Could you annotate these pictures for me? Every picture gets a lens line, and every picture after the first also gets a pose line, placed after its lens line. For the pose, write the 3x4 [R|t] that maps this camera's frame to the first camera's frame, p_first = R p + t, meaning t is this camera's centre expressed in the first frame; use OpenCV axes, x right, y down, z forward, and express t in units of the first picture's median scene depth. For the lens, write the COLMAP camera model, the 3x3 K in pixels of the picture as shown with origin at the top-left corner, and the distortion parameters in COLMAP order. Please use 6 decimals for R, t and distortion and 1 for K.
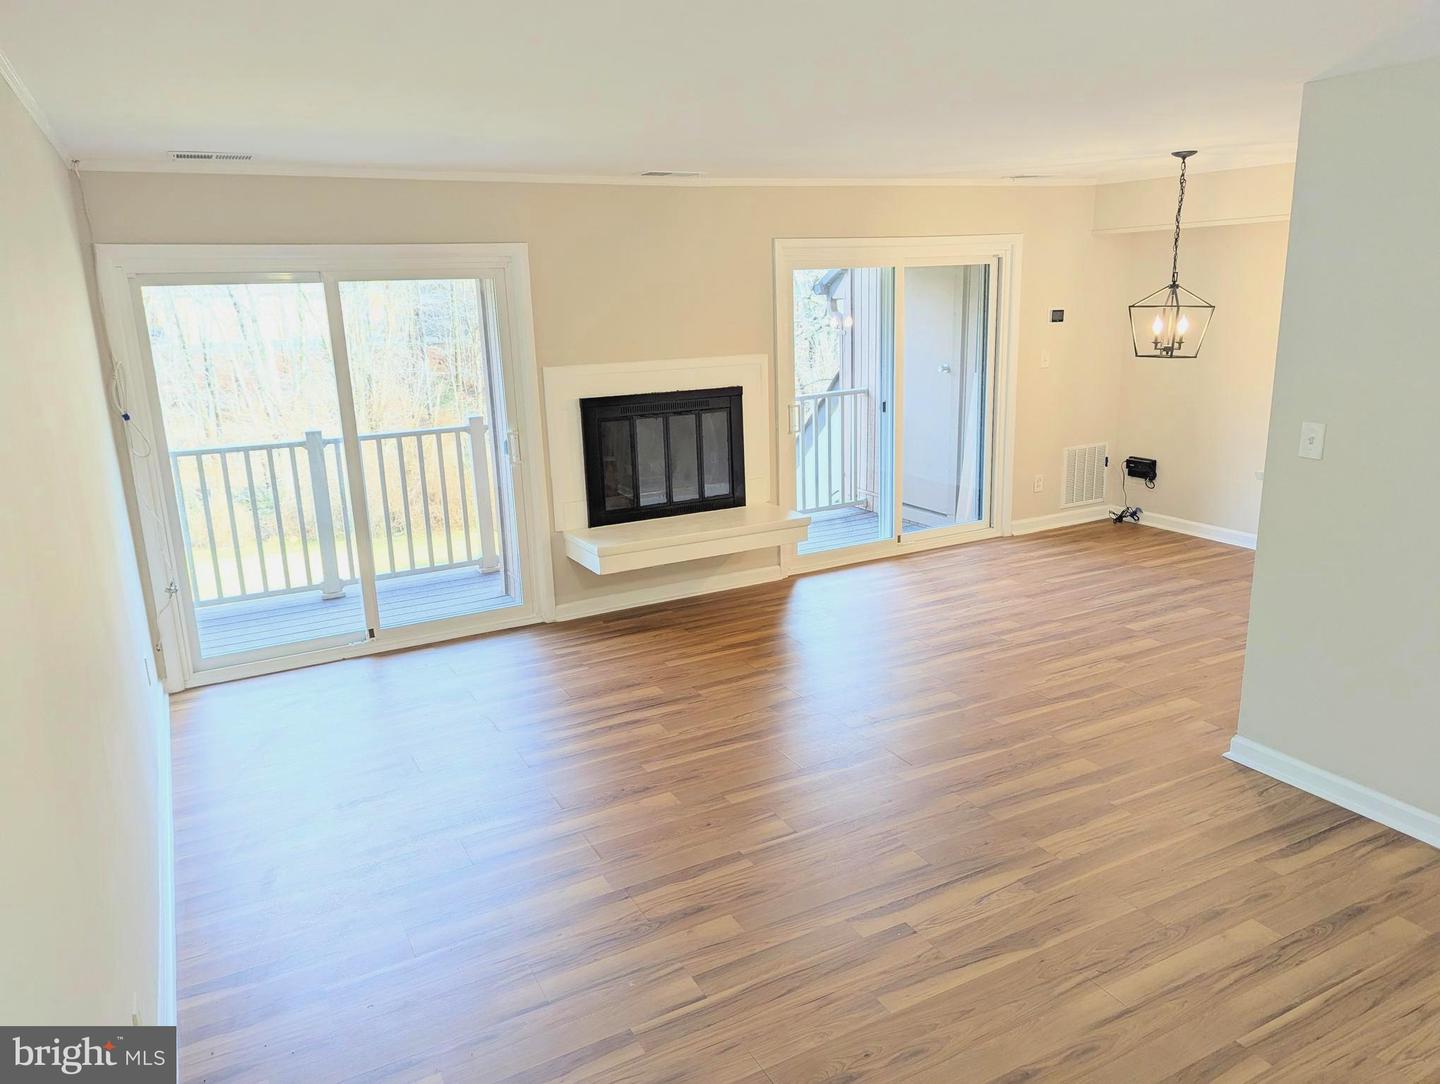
lens RADIAL K [[1012.3, 0, 714.6], [0, 1012.3, 529.4], [0, 0, 1]] dist [0.073490, -0.072863]
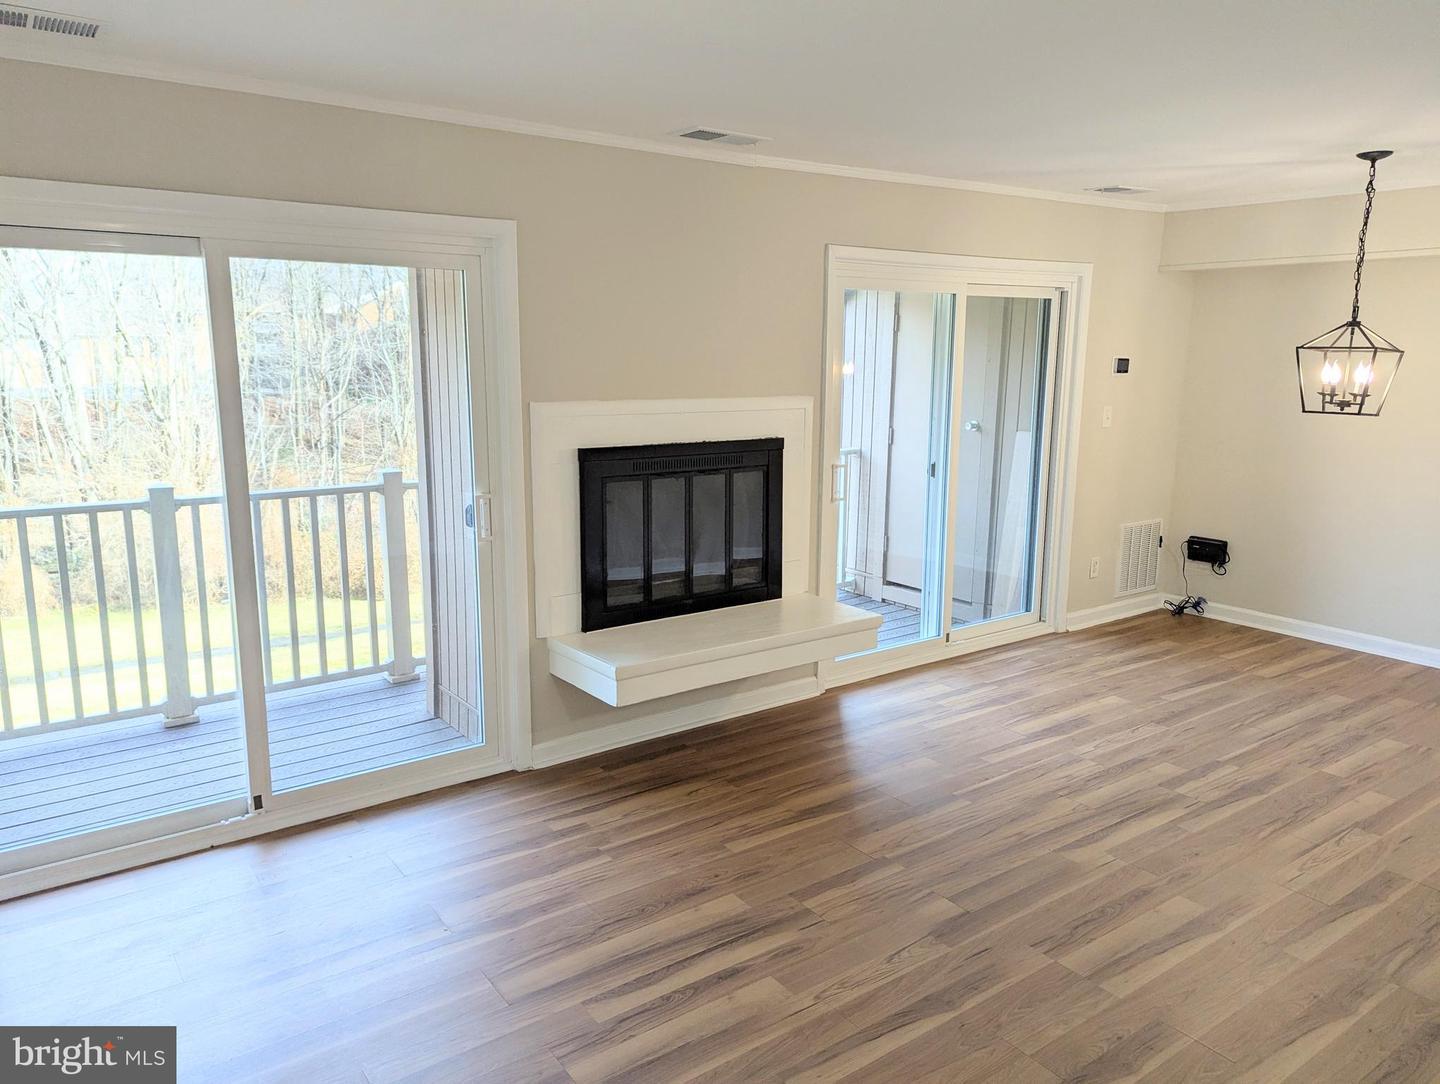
lens RADIAL K [[1012.3, 0, 698.4], [0, 1012.3, 535.8], [0, 0, 1]] dist [0.073490, -0.072863]
pose [[0.990563, 0.012538, 0.136484, -0.135474], [-0.004897, 0.998409, -0.056176, -0.027946], [-0.136971, 0.054978, 0.989048, 0.279778]]
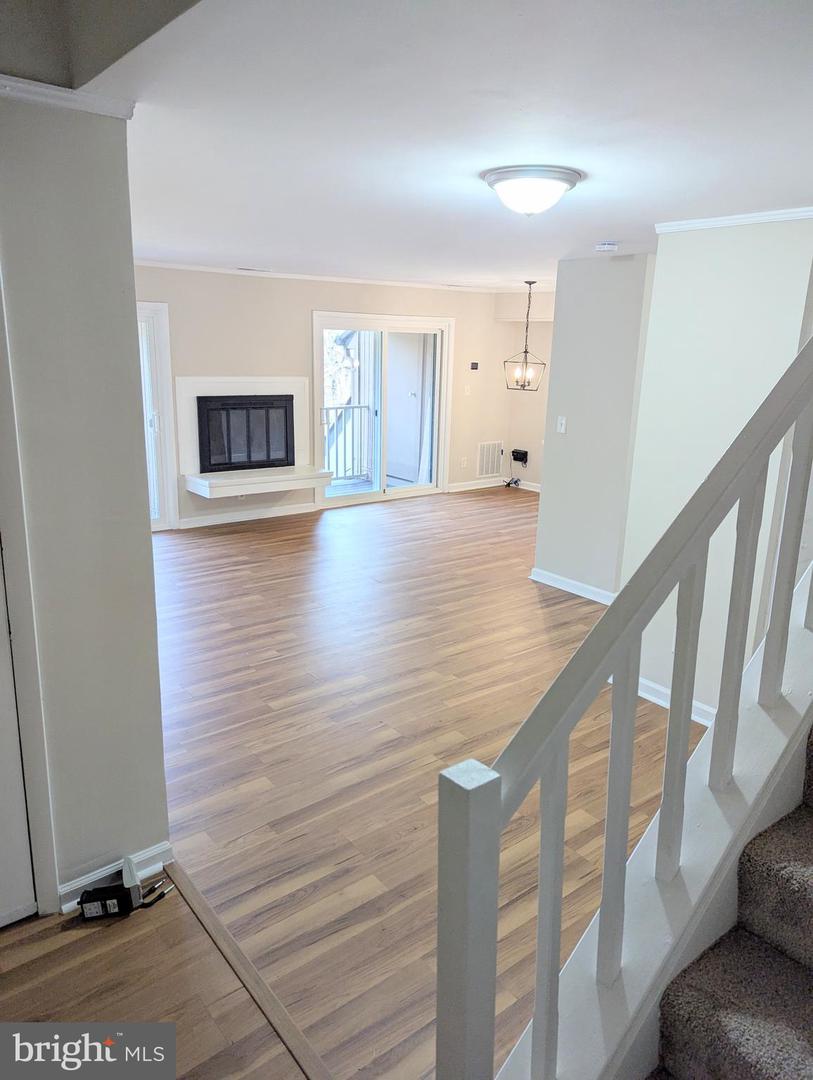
lens RADIAL K [[759.2, 0, 414.4], [0, 759.2, 529.7], [0, 0, 1]] dist [0.073490, -0.072863]
pose [[0.979454, 0.011570, 0.201334, -0.029149], [-0.012950, 0.999901, 0.005540, 0.077034], [-0.201249, -0.008034, 0.979507, -0.306495]]
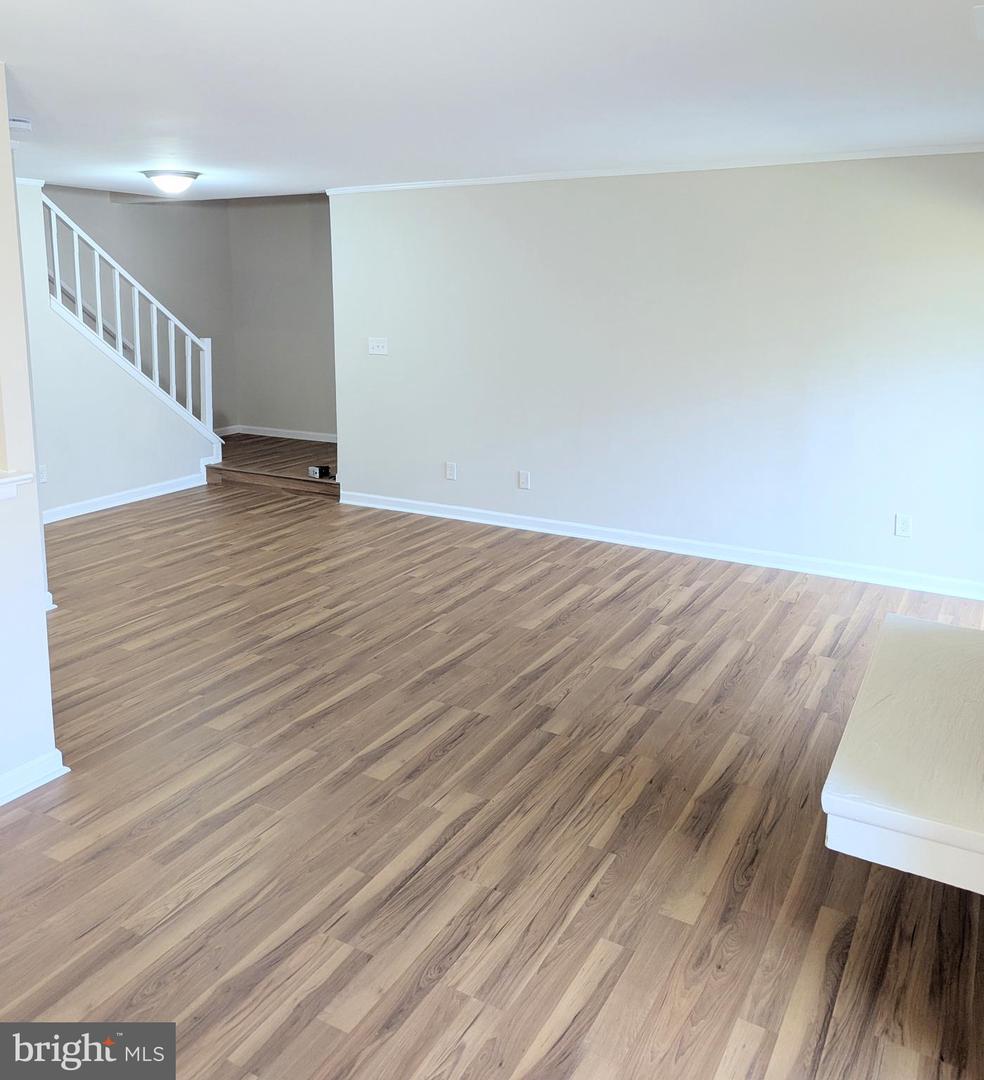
lens RADIAL K [[910.2, 0, 499.5], [0, 910.2, 430.4], [0, 0, 1]] dist [0.041647, -0.044450]
pose [[-0.838406, 0.120682, -0.531518, 0.377266], [-0.102299, 0.923007, 0.370935, -0.267675], [0.535361, 0.365368, -0.761508, 1.133871]]
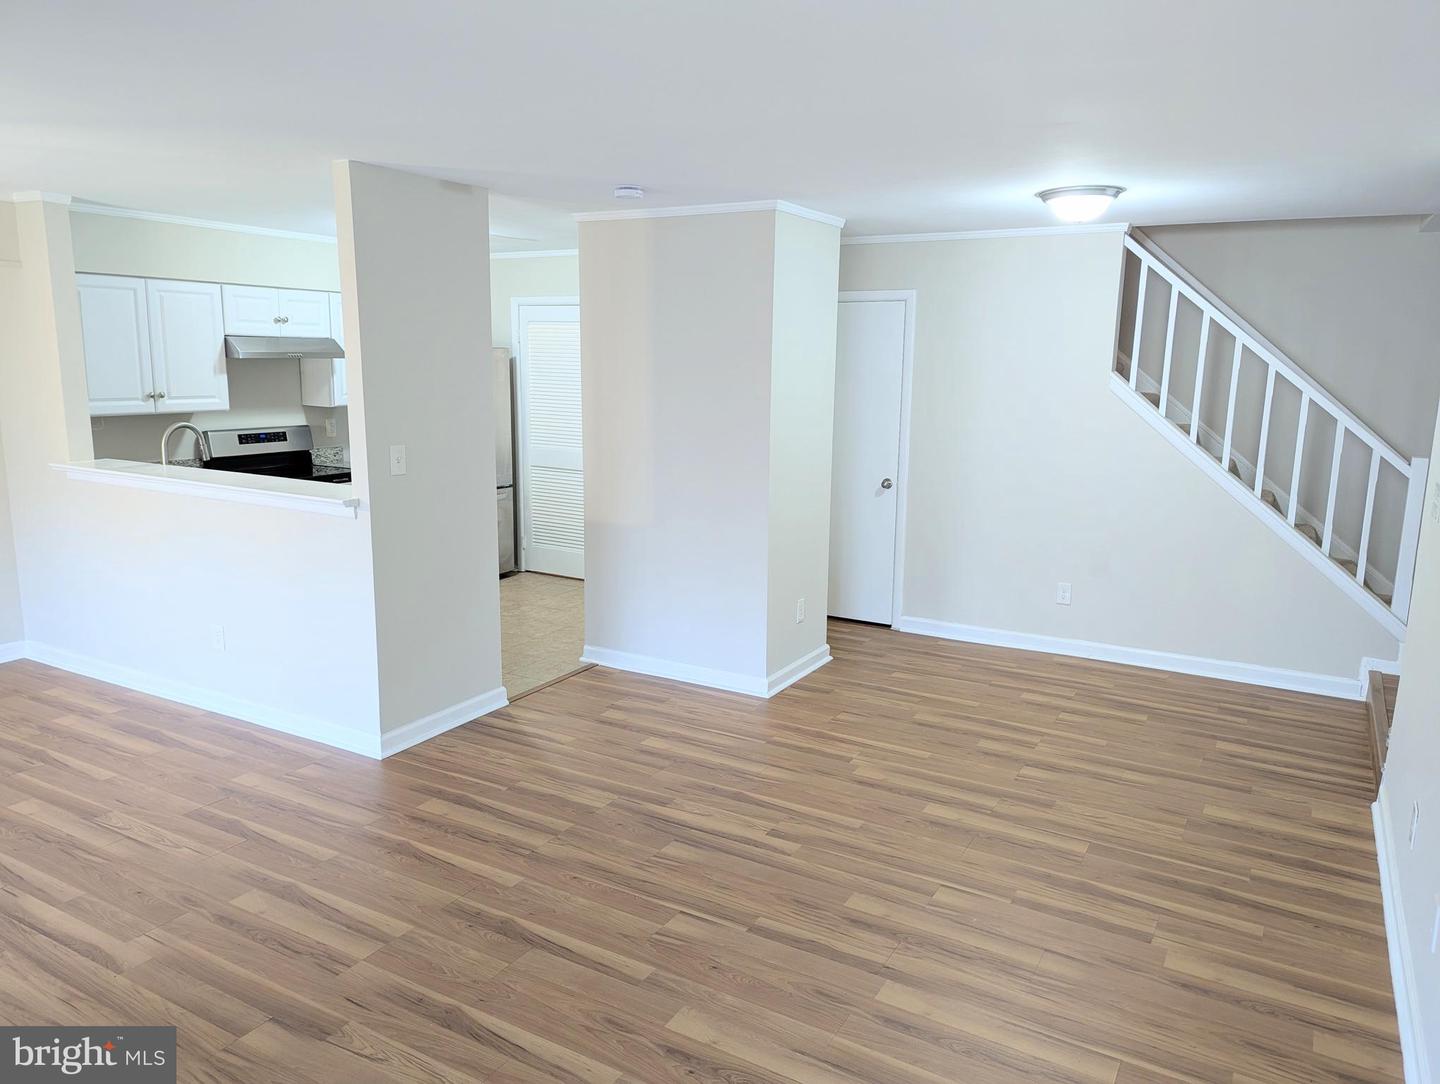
lens RADIAL K [[1012.3, 0, 727.7], [0, 1012.3, 538.9], [0, 0, 1]] dist [0.073490, -0.072863]
pose [[-0.539159, -0.128623, 0.832324, -0.379999], [0.203634, 0.939037, 0.277023, -0.148449], [-0.817215, 0.318849, -0.480099, 0.753758]]
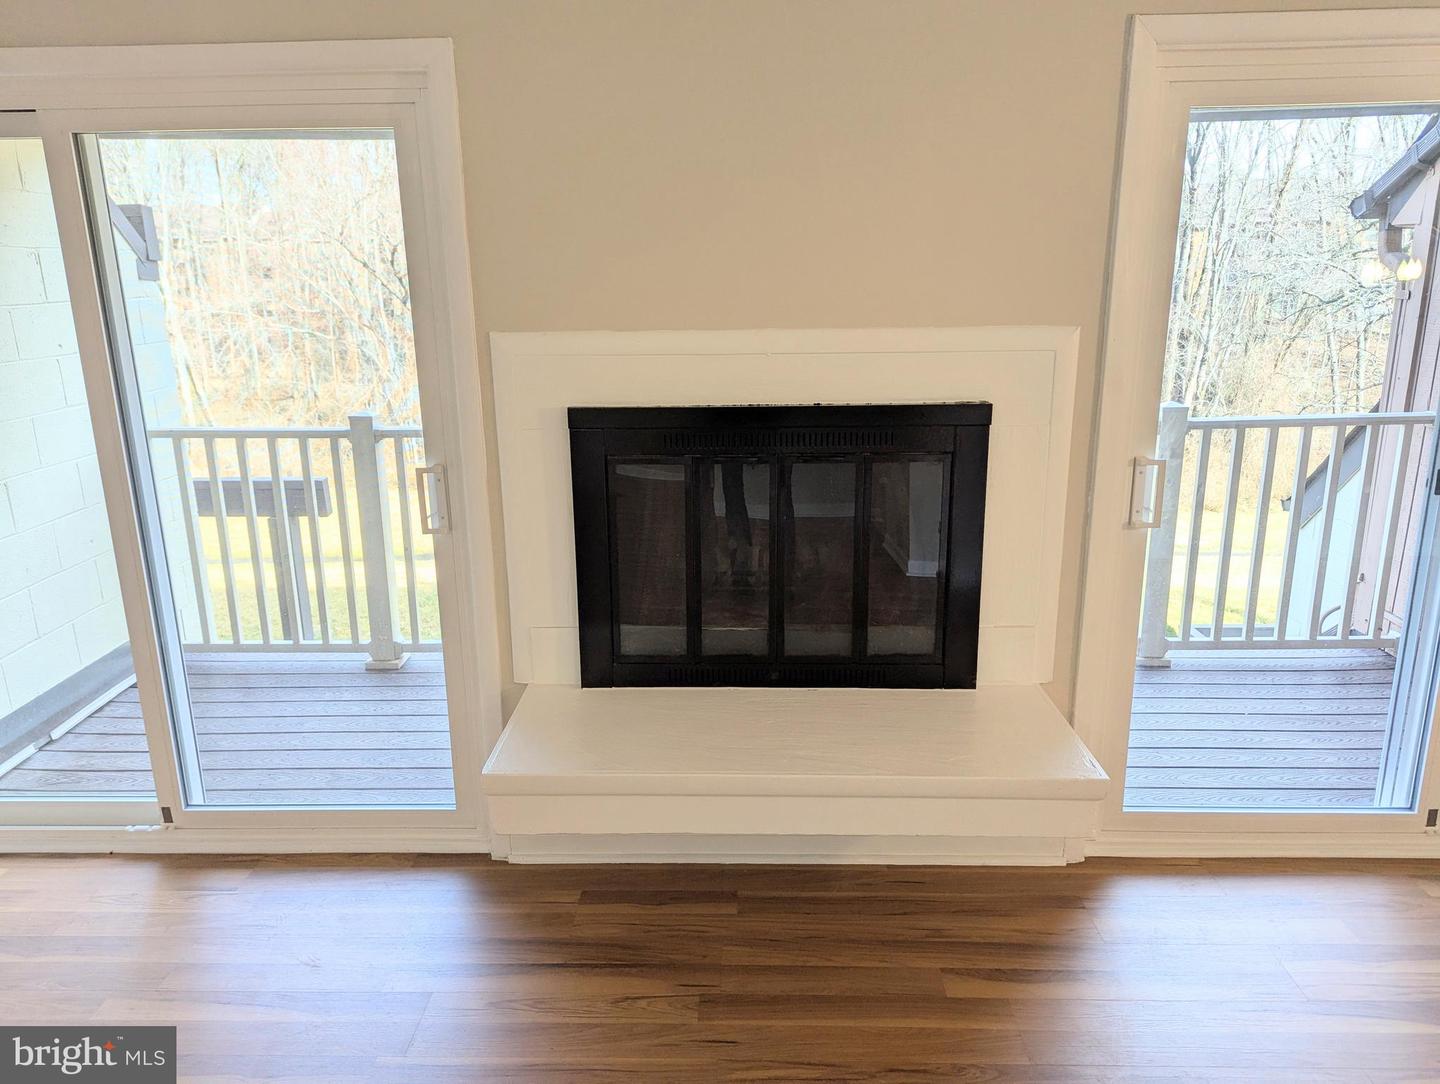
lens RADIAL K [[1012.3, 0, 712.1], [0, 1012.3, 536.3], [0, 0, 1]] dist [0.073490, -0.072863]
pose [[0.868970, 0.145394, -0.473023, 0.129791], [-0.128293, 0.989373, 0.068423, -0.103435], [0.477945, 0.001228, 0.878389, 0.595134]]
